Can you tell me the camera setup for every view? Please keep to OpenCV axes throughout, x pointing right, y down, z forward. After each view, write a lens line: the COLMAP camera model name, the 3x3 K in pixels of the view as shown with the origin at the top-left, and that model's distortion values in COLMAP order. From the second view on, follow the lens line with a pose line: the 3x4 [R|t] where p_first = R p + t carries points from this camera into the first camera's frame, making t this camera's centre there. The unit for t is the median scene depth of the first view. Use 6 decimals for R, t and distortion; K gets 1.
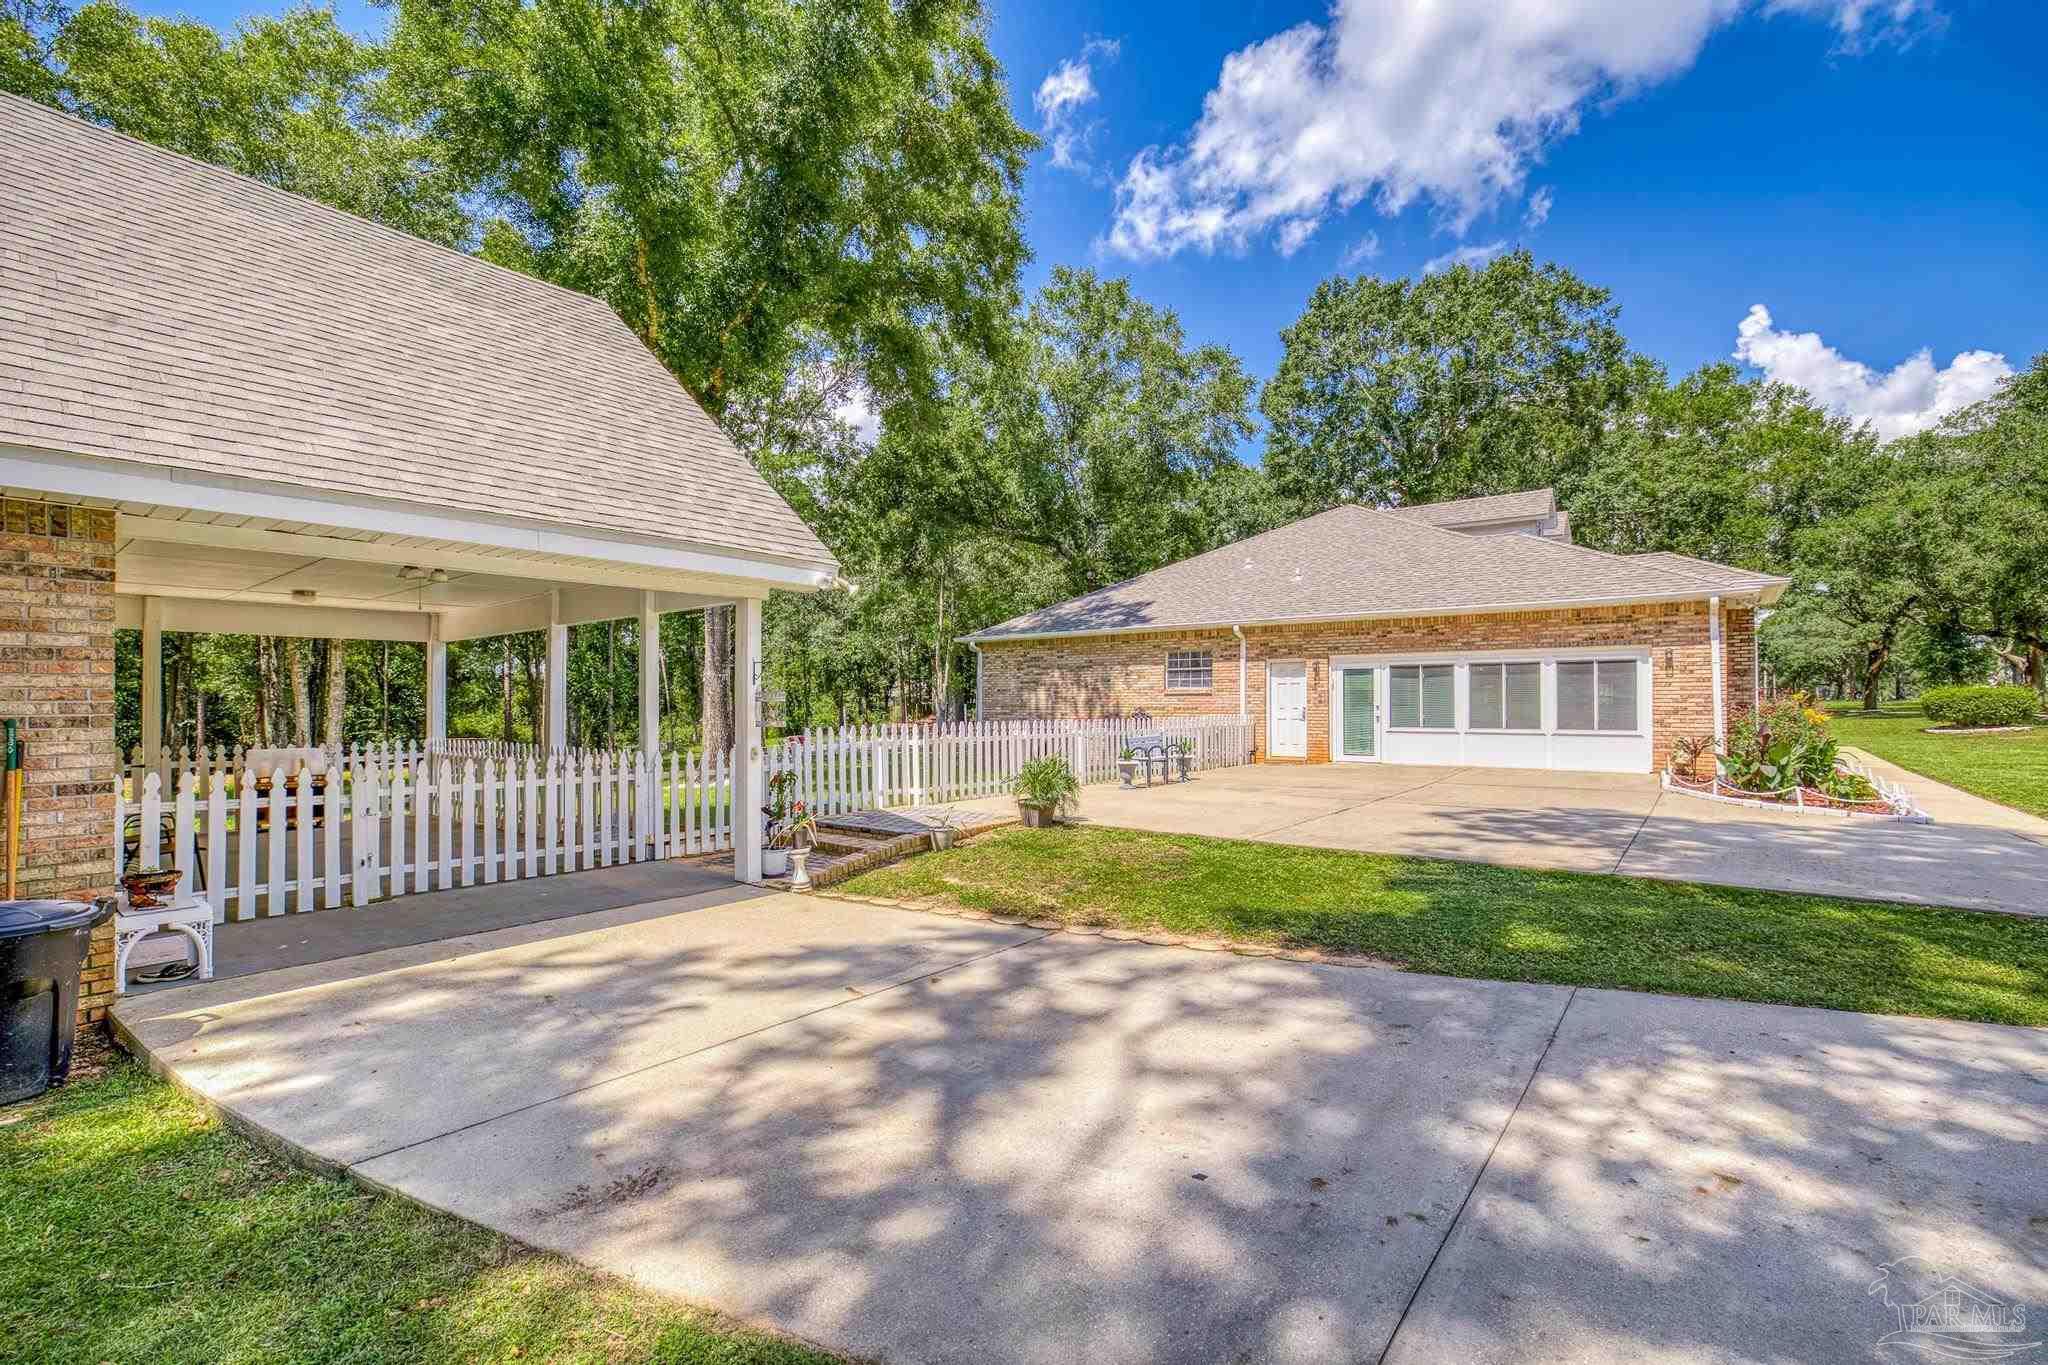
lens RADIAL K [[882.3, 0, 1019.0], [0, 882.3, 689.3], [0, 0, 1]] dist [-0.022372, 0.004824]
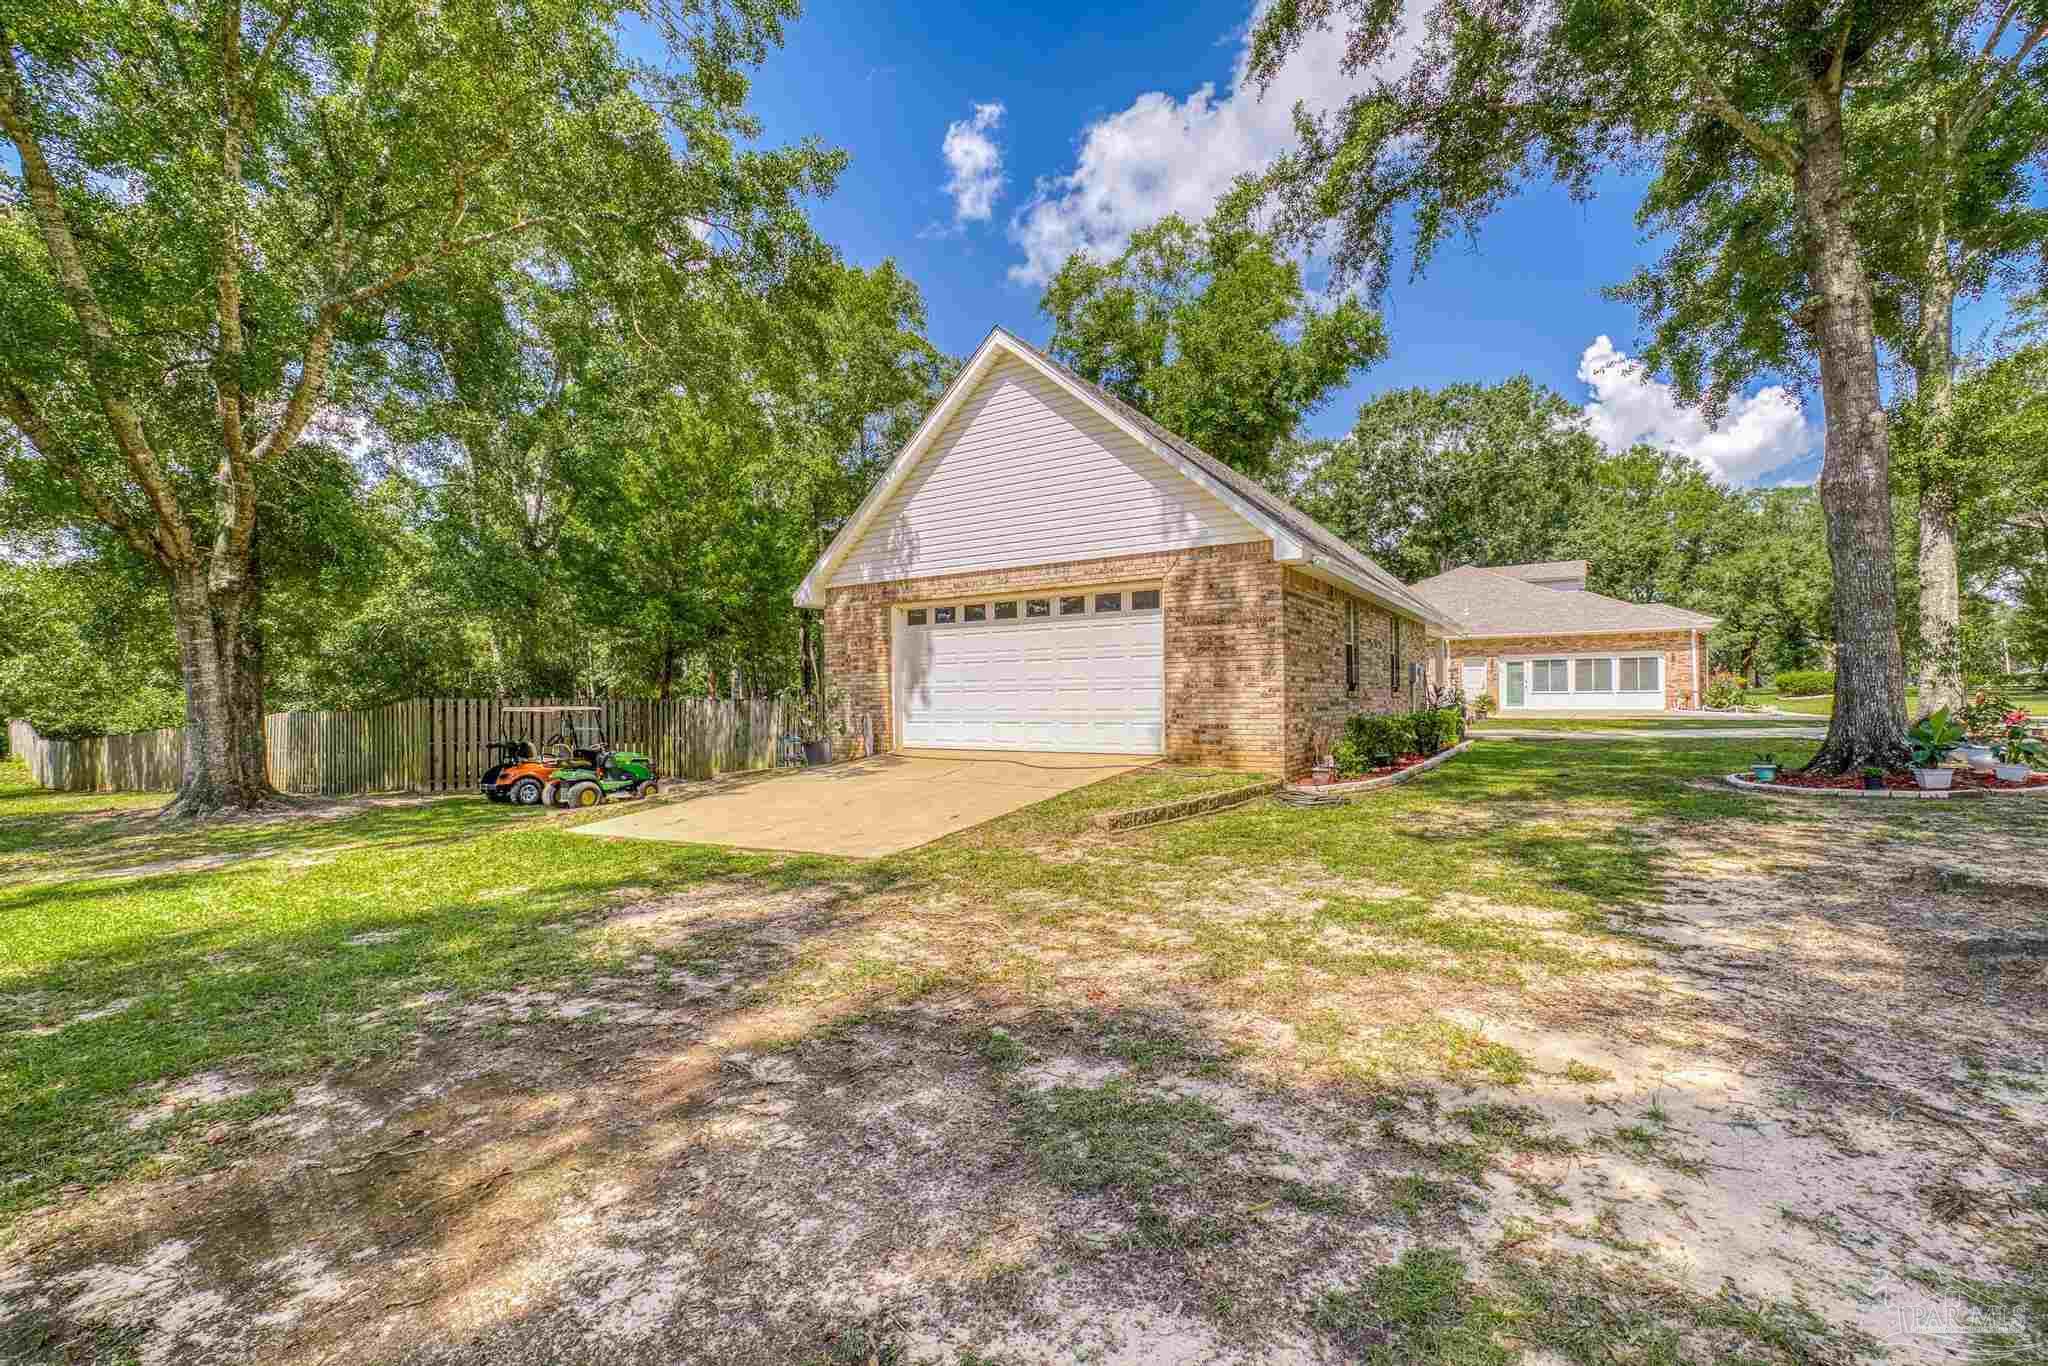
lens RADIAL K [[882.3, 0, 1028.6], [0, 882.3, 688.7], [0, 0, 1]] dist [-0.022372, 0.004824]
pose [[0.995179, -0.006876, 0.097833, -0.502862], [0.006606, 0.999973, 0.003079, 0.013061], [-0.097852, -0.002418, 0.995198, -0.477113]]
